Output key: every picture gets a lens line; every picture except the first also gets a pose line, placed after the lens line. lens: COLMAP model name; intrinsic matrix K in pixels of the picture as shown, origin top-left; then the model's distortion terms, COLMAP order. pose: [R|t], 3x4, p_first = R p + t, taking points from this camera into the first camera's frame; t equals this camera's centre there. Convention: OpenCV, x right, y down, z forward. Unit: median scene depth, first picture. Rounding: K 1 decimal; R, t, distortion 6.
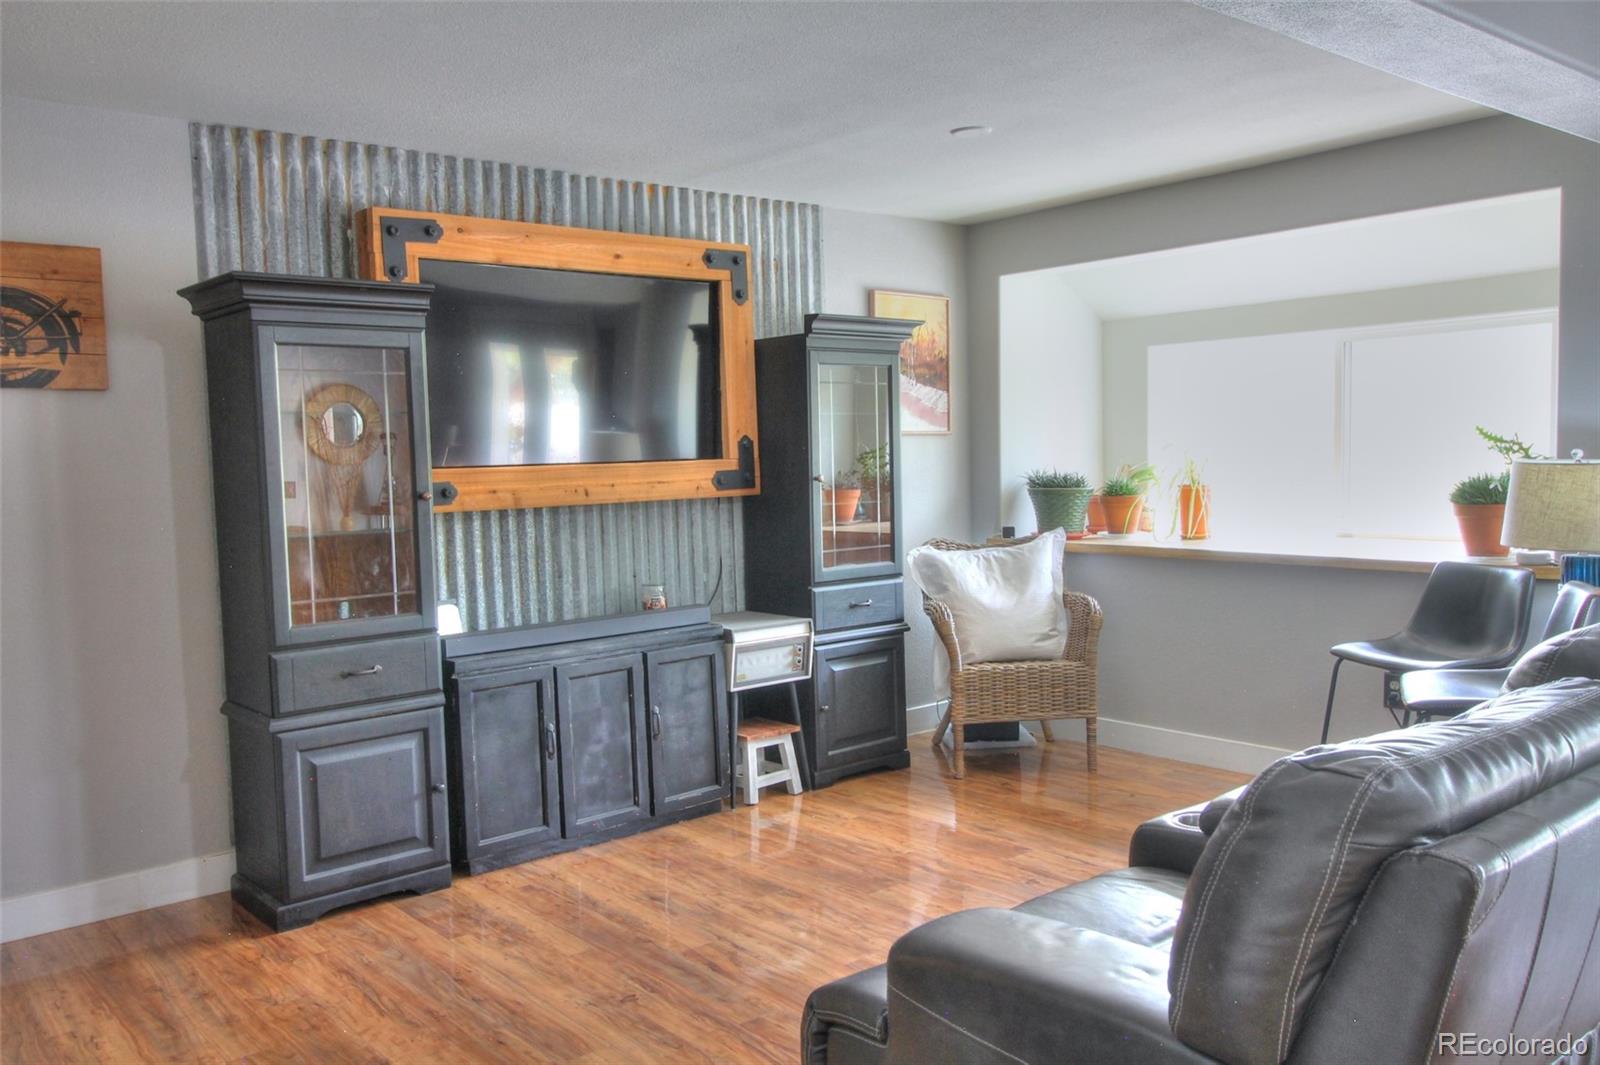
lens RADIAL K [[1276.1, 0, 809.1], [0, 1276.1, 533.1], [0, 0, 1]] dist [0.010466, -0.005055]
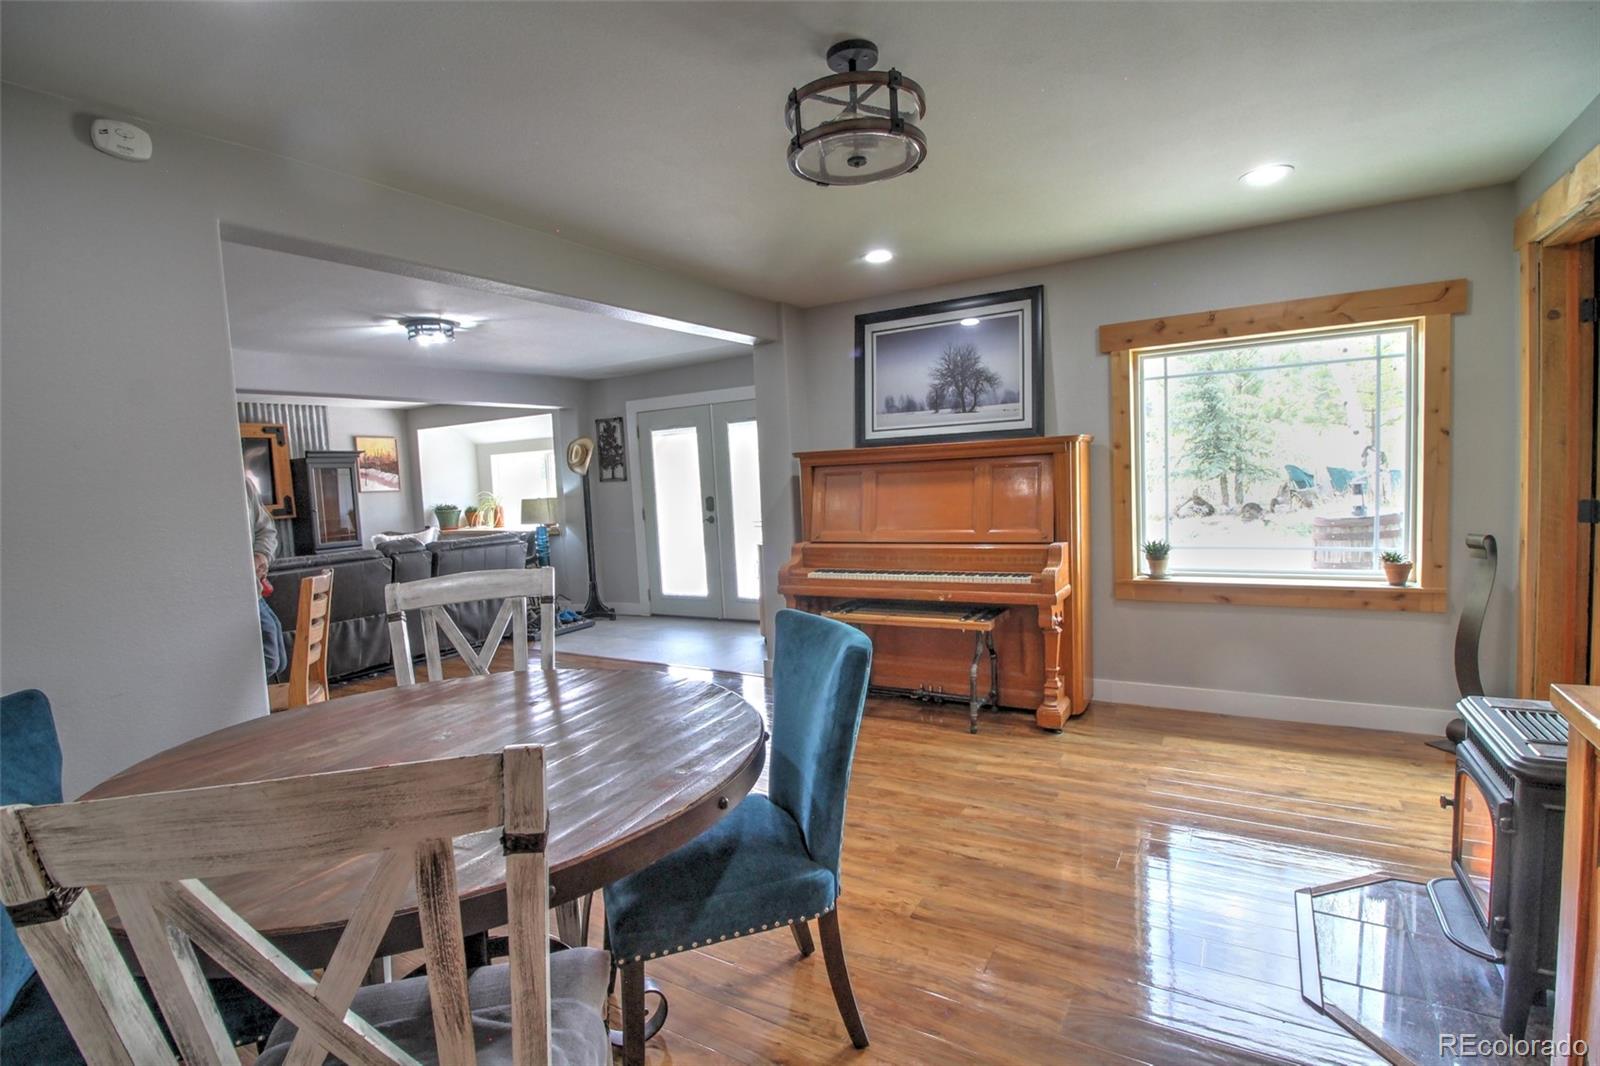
lens RADIAL K [[749.4, 0, 809.0], [0, 749.4, 532.9], [0, 0, 1]] dist [-0.002105, -0.011101]
pose [[0.944482, -0.045798, 0.325356, 0.505723], [0.045738, 0.998923, 0.007838, 0.042627], [-0.325365, 0.007478, 0.945559, -0.894970]]
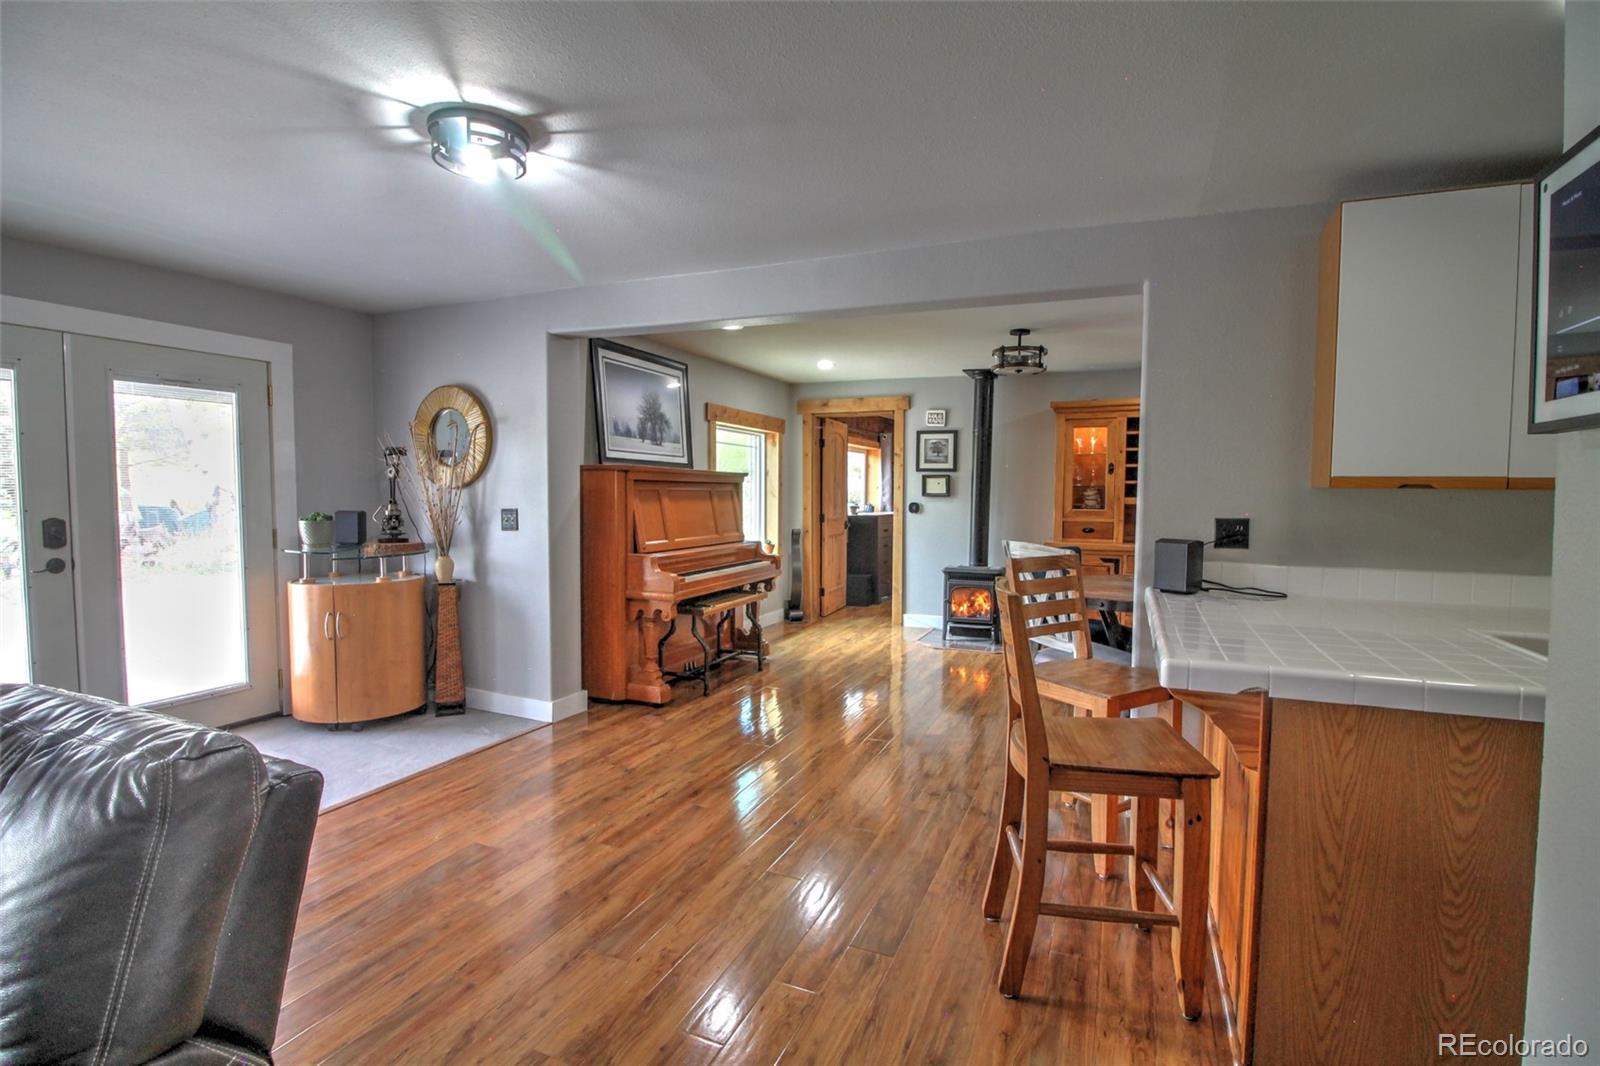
lens RADIAL K [[749.4, 0, 803.7], [0, 749.4, 535.7], [0, 0, 1]] dist [-0.002105, -0.011101]
pose [[-0.441739, -0.028521, 0.896690, -0.148681], [0.063126, 0.996029, 0.062779, -0.009114], [-0.894920, 0.084337, -0.438185, 0.234598]]
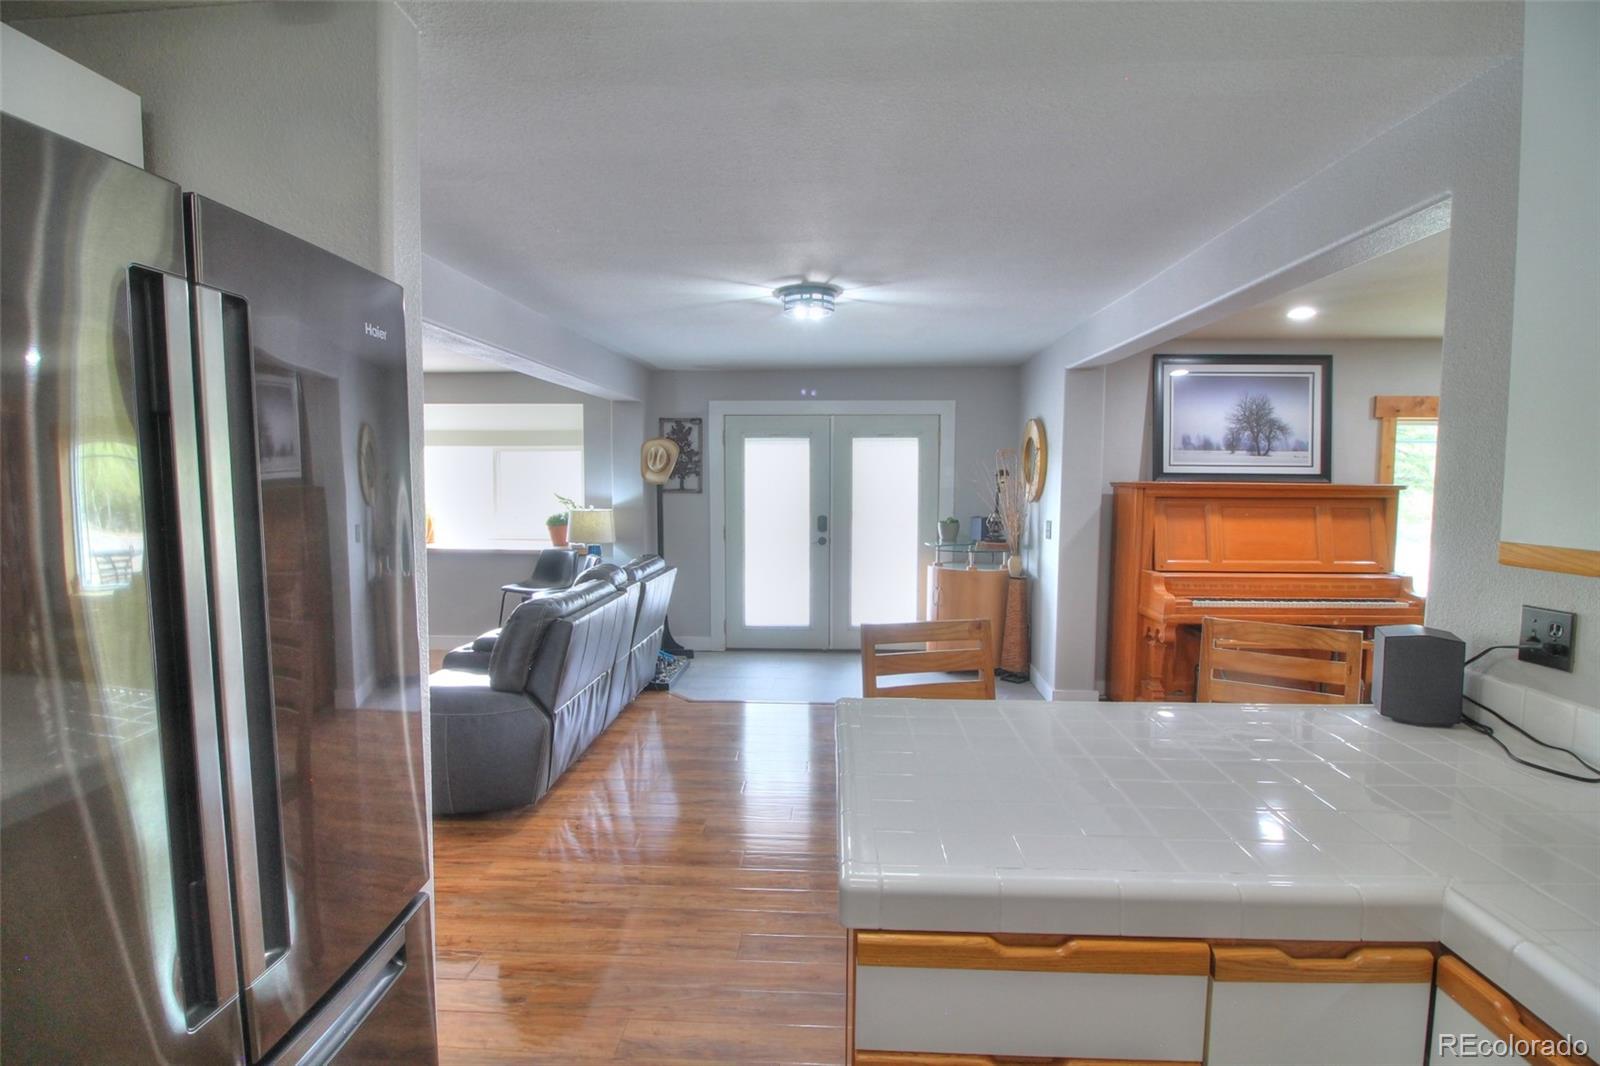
lens RADIAL K [[749.4, 0, 807.0], [0, 749.4, 530.8], [0, 0, 1]] dist [-0.002105, -0.011101]
pose [[0.681668, -0.019851, 0.731393, -0.199496], [0.025234, 0.999675, 0.003615, -0.004932], [-0.731227, 0.015992, 0.681947, -0.330789]]
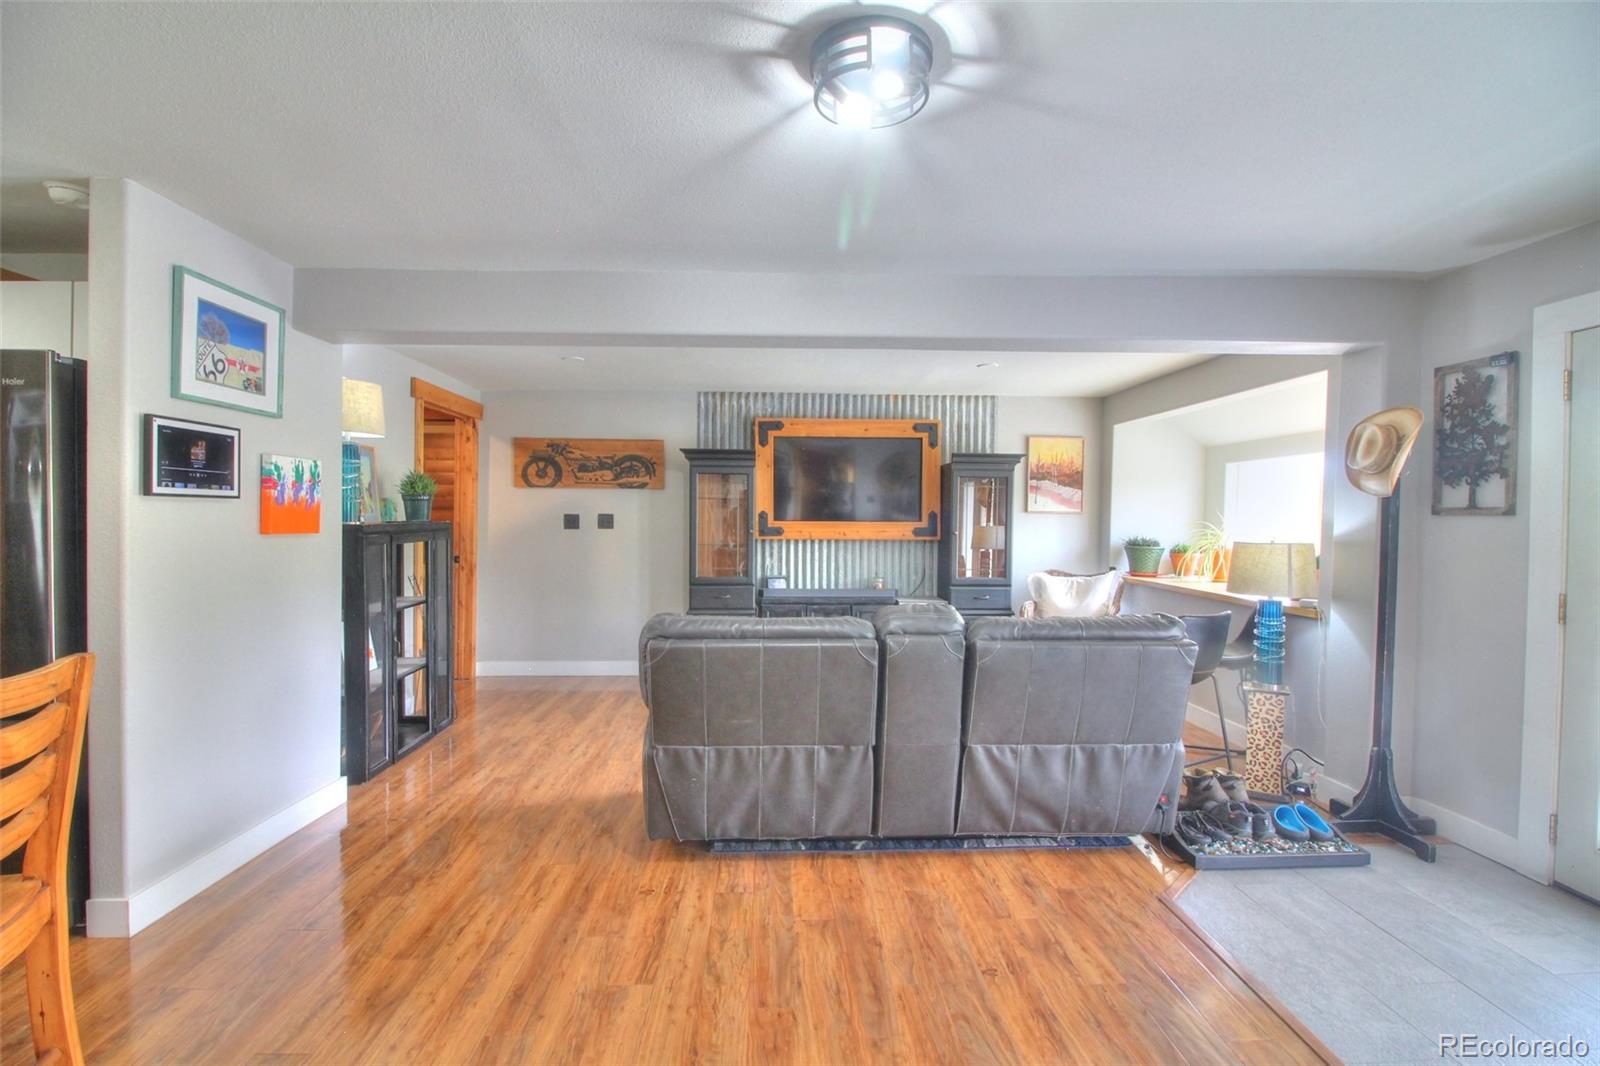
lens RADIAL K [[749.4, 0, 803.2], [0, 749.4, 536.8], [0, 0, 1]] dist [-0.002105, -0.011101]
pose [[0.790156, 0.049917, -0.610870, 0.573677], [-0.069313, 0.997562, -0.008141, -0.010626], [0.608974, 0.048774, 0.791689, -0.102228]]
